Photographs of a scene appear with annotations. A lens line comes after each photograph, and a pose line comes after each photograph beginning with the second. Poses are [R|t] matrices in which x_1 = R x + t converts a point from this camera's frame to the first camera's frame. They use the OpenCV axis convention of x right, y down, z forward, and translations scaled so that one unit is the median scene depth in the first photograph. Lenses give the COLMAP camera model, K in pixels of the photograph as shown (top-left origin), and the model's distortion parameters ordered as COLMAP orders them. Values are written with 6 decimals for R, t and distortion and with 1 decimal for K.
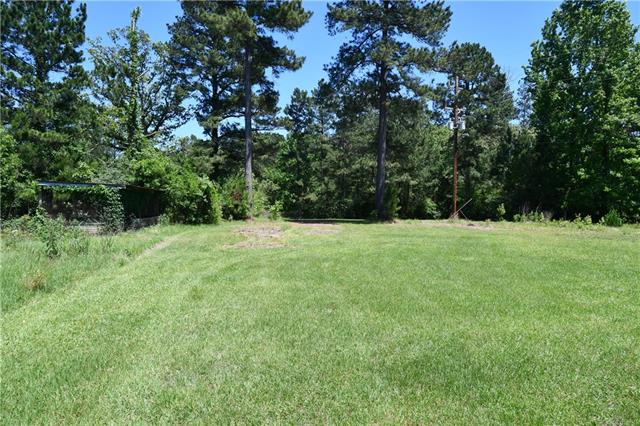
lens RADIAL K [[516.9, 0, 320.0], [0, 516.9, 213.0], [0, 0, 1]] dist [-0.012684, -0.005085]
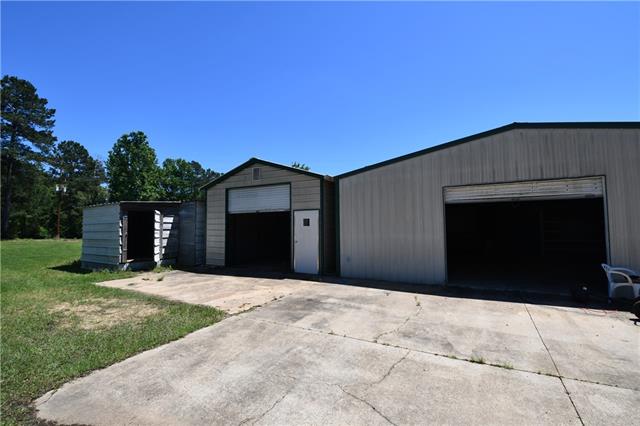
lens RADIAL K [[282.4, 0, 320.0], [0, 282.4, 213.0], [0, 0, 1]] dist [0.014190, -0.023578]
pose [[0.551446, 0.035106, 0.833471, -0.051687], [0.025458, 0.997941, -0.058877, 0.005673], [-0.833822, 0.053686, 0.549417, -0.273801]]
